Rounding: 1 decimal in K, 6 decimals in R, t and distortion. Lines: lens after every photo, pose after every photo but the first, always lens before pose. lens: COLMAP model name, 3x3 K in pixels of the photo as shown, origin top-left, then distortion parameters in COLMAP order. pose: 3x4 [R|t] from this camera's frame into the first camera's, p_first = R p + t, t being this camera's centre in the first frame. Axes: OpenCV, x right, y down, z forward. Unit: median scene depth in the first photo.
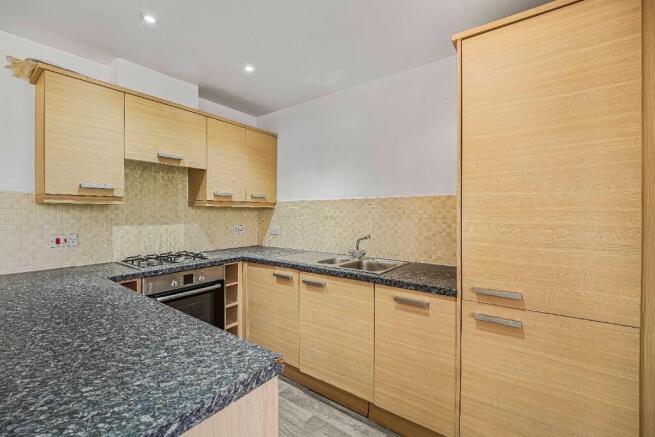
lens RADIAL K [[278.1, 0, 327.1], [0, 278.1, 214.3], [0, 0, 1]] dist [-0.009418, -0.003055]
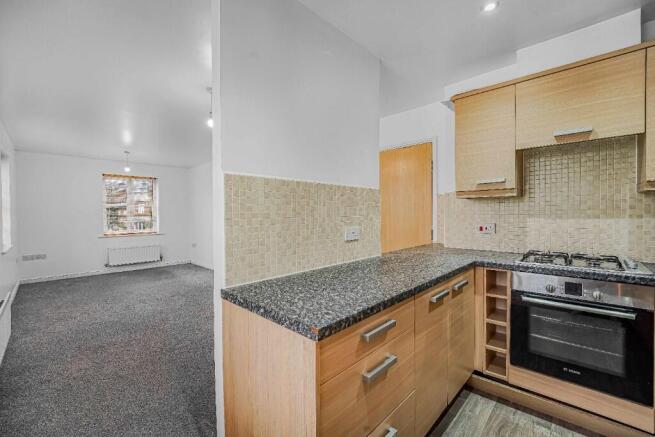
lens RADIAL K [[278.1, 0, 332.3], [0, 278.1, 218.2], [0, 0, 1]] dist [-0.009418, -0.003055]
pose [[-0.132458, 0.015386, -0.991069, 0.305205], [0.002579, 0.999881, 0.015178, 0.024744], [0.991185, -0.000546, -0.132482, 0.412745]]
